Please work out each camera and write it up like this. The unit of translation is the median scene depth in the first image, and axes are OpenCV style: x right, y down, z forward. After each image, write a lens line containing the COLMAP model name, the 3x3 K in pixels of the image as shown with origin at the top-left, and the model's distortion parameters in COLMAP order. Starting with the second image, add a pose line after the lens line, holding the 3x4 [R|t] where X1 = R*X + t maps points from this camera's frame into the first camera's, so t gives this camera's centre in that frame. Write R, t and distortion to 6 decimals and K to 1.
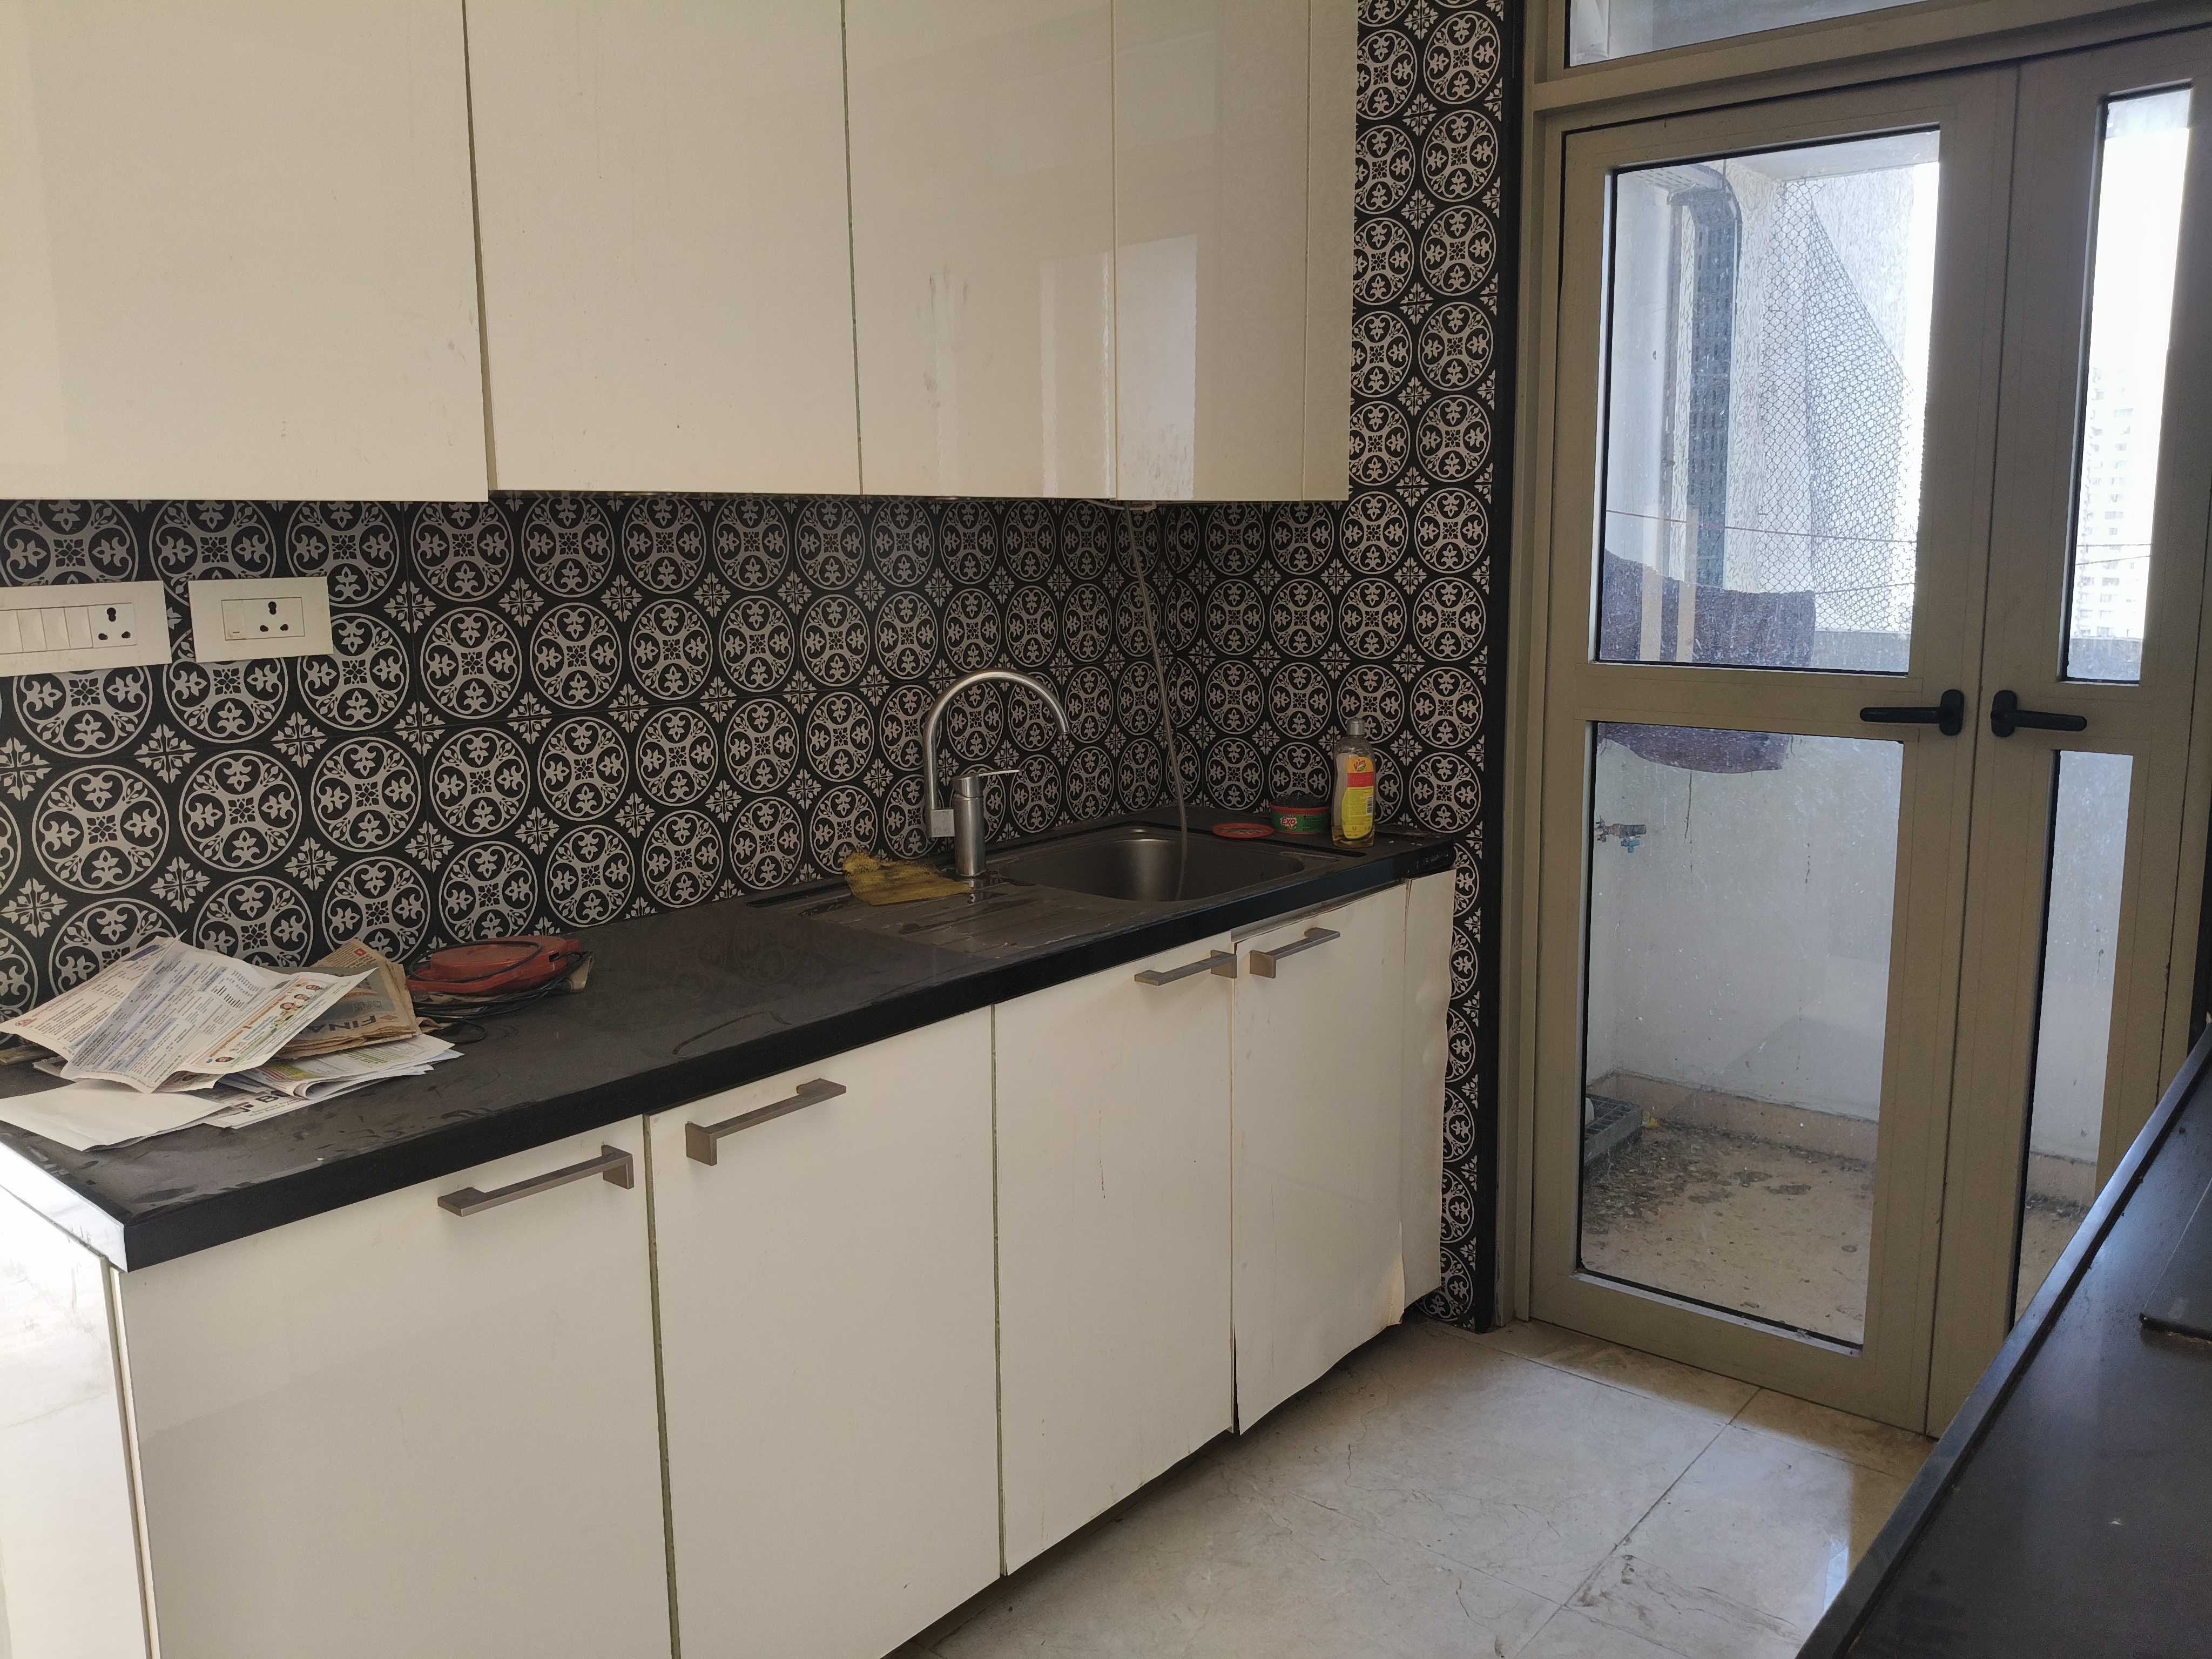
lens RADIAL K [[1637.4, 0, 1098.6], [0, 1637.4, 815.4], [0, 0, 1]] dist [0.185604, -0.506607]
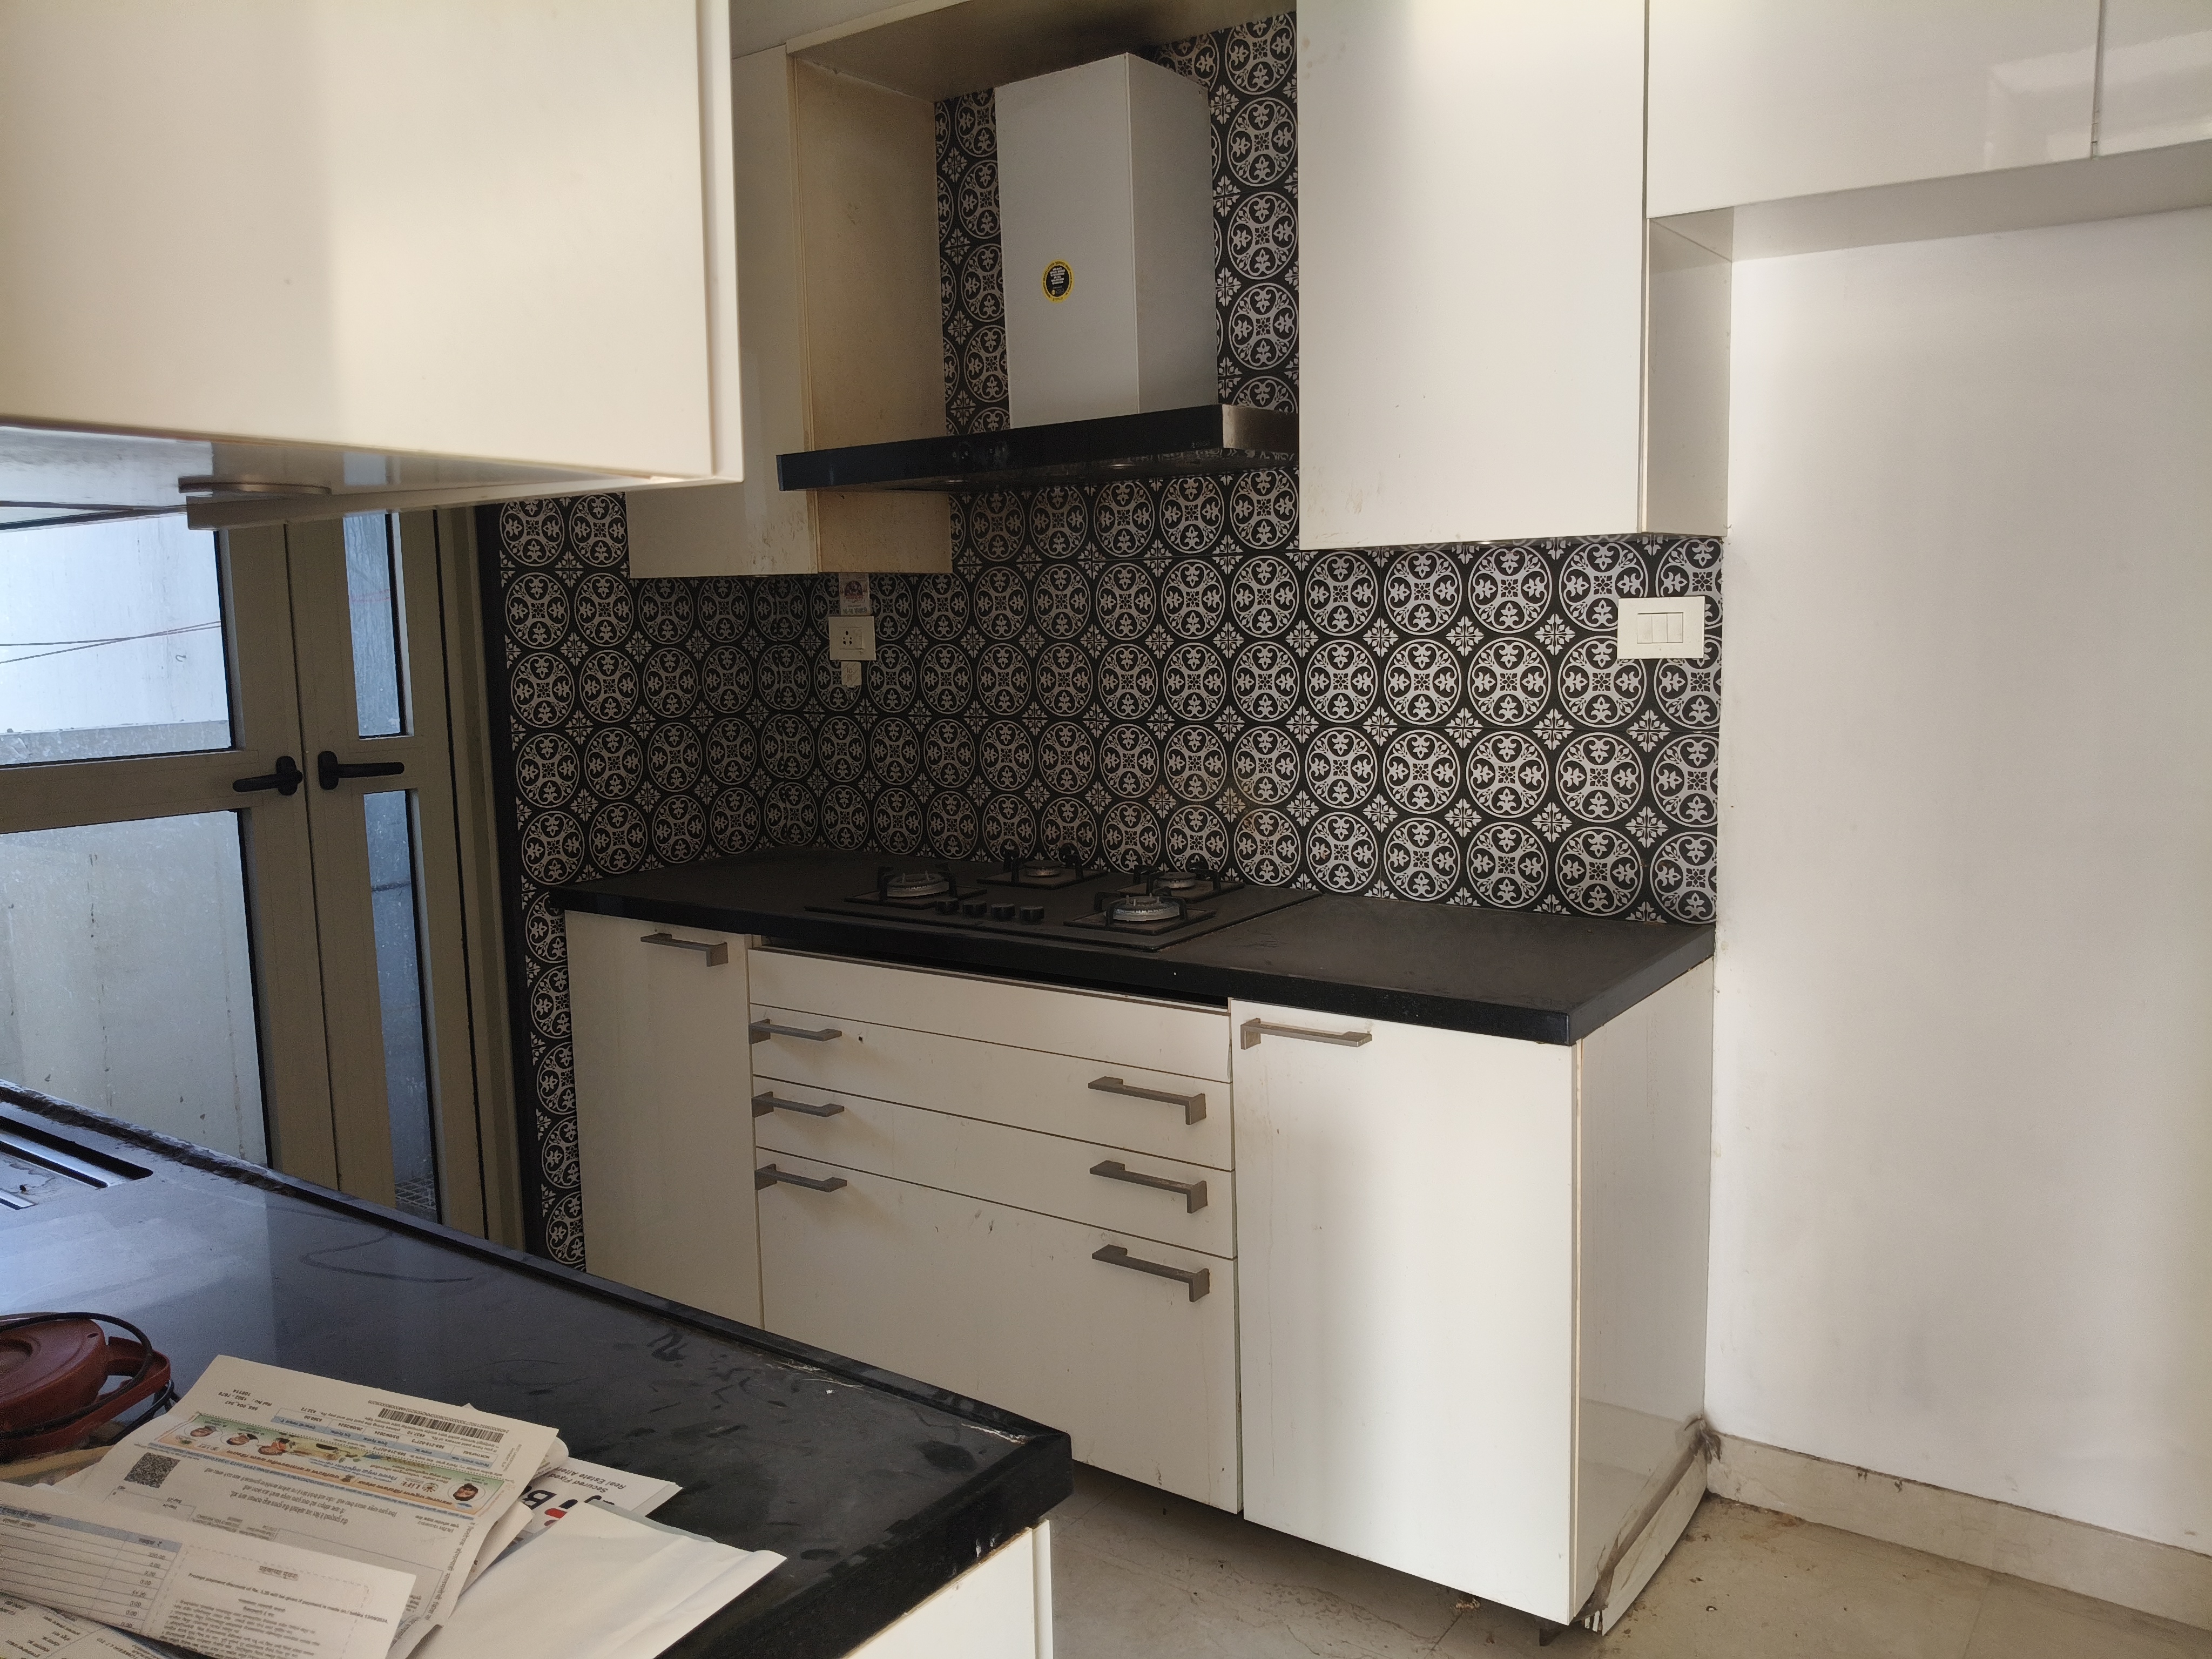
lens RADIAL K [[1742.2, 0, 1108.6], [0, 1742.2, 857.3], [0, 0, 1]] dist [0.050384, -0.004902]
pose [[-0.096363, -0.127455, 0.987152, -0.759959], [0.183650, 0.972463, 0.143486, -0.077423], [-0.978257, 0.195117, -0.070302, 0.530727]]
